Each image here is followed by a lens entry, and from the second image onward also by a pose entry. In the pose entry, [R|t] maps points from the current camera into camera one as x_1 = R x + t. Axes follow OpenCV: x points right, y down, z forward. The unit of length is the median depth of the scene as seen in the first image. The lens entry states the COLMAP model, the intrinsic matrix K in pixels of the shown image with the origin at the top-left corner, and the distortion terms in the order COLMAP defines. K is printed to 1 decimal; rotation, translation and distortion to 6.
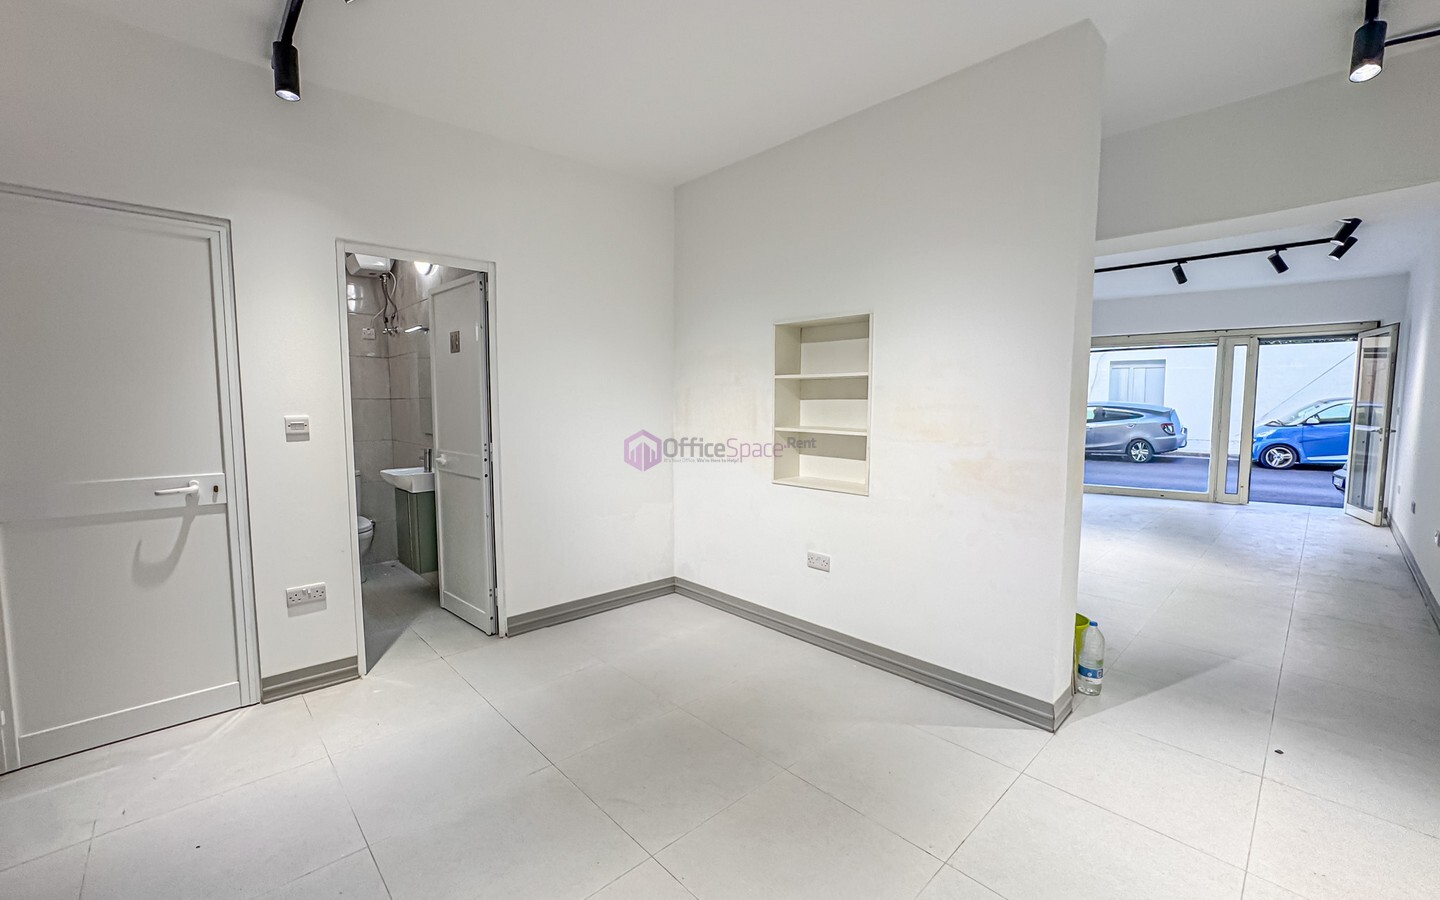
lens RADIAL K [[594.2, 0, 720.0], [0, 594.2, 450.0], [0, 0, 1]] dist [-0.000117, 0.000092]
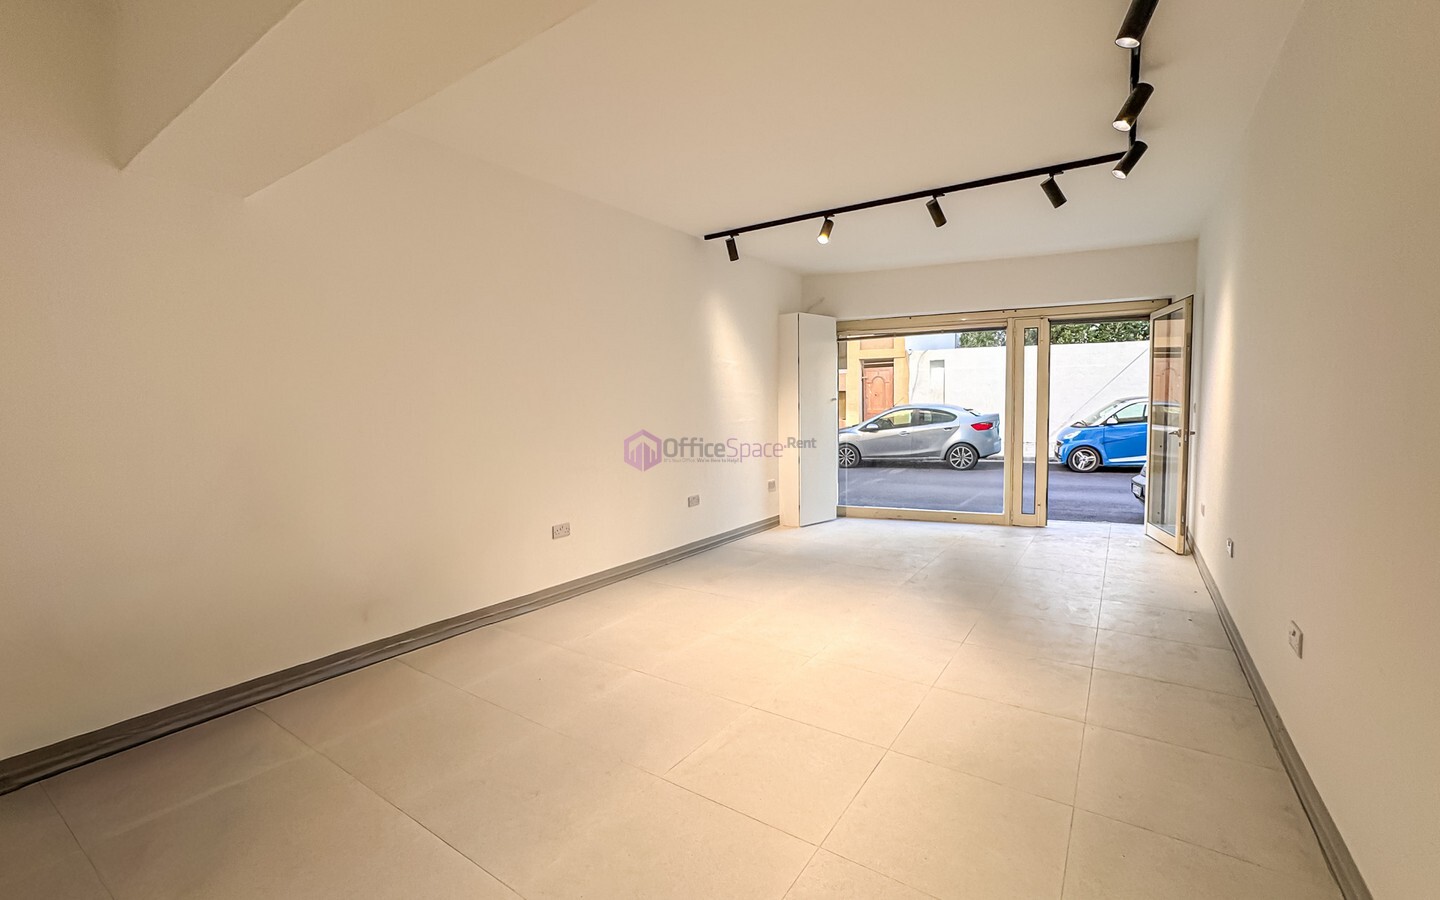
lens RADIAL K [[607.7, 0, 720.0], [0, 607.7, 450.0], [0, 0, 1]] dist [-0.030562, 0.000092]
pose [[0.979612, -0.026794, 0.199104, 0.273813], [0.029751, 0.999487, -0.011875, -0.014241], [-0.198684, 0.017556, 0.979906, 0.265902]]
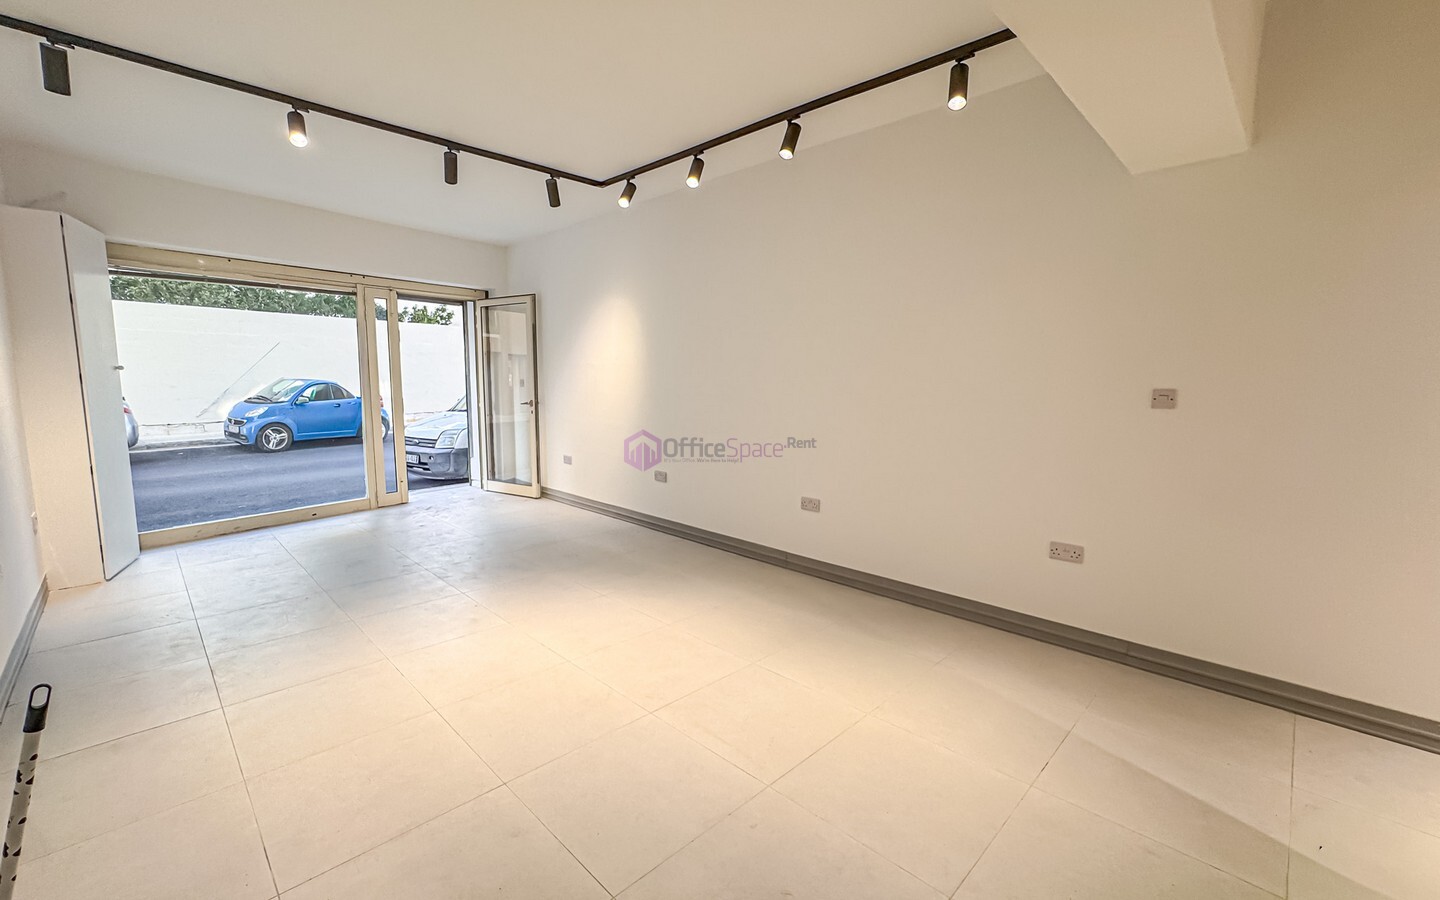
lens RADIAL K [[594.2, 0, 720.0], [0, 594.2, 450.0], [0, 0, 1]] dist [-0.000117, 0.000092]
pose [[-0.019369, -0.122715, 0.992253, 0.080122], [0.080522, 0.989024, 0.123888, -0.040283], [-0.996565, 0.082298, -0.009276, 0.536622]]
